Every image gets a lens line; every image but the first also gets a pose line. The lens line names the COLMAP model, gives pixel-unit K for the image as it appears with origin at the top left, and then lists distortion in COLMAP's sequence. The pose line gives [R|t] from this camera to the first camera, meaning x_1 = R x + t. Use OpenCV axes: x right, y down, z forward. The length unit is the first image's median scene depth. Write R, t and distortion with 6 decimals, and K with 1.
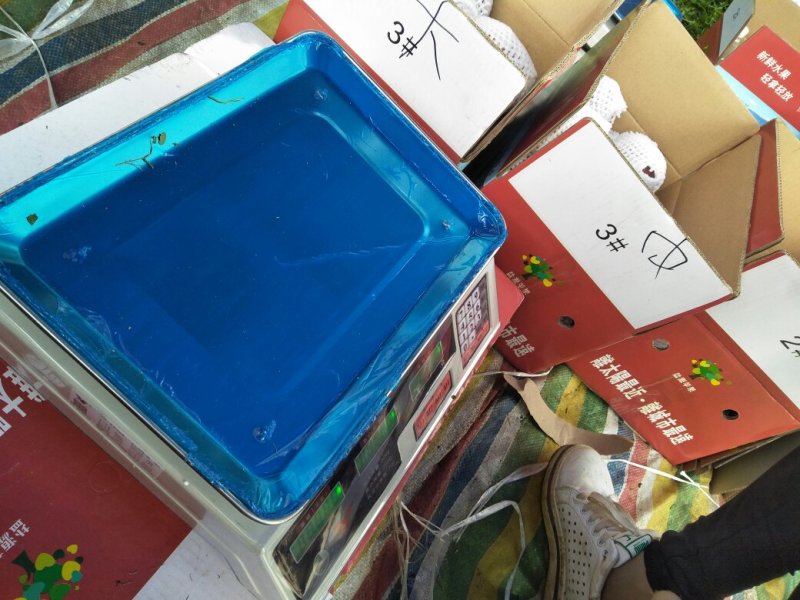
lens RADIAL K [[616.3, 0, 399.3], [0, 616.3, 300.2], [0, 0, 1]] dist [0.007081, -0.018705]
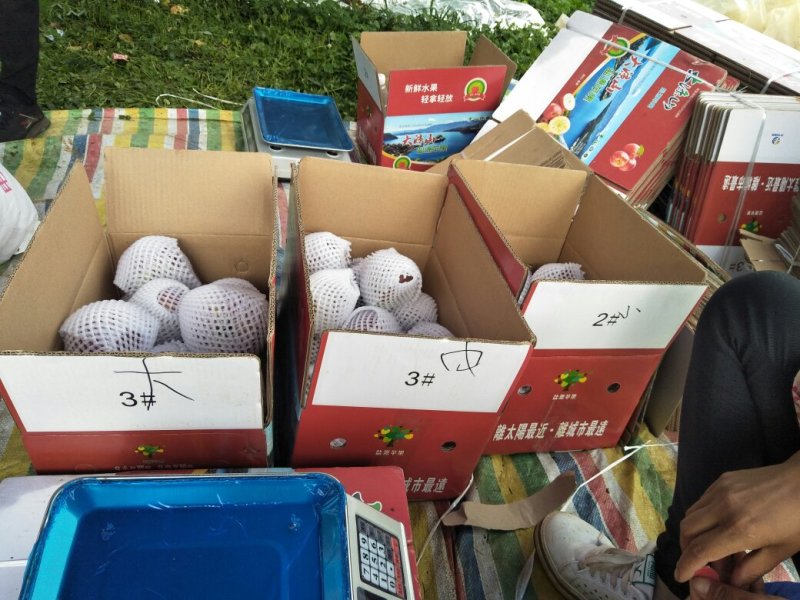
lens RADIAL K [[616.3, 0, 397.7], [0, 616.3, 300.7], [0, 0, 1]] dist [0.007081, -0.018705]
pose [[0.705657, -0.680816, 0.196311, 0.154541], [0.700552, 0.711896, -0.049305, -0.132971], [-0.106186, 0.172318, 0.979301, -0.049694]]
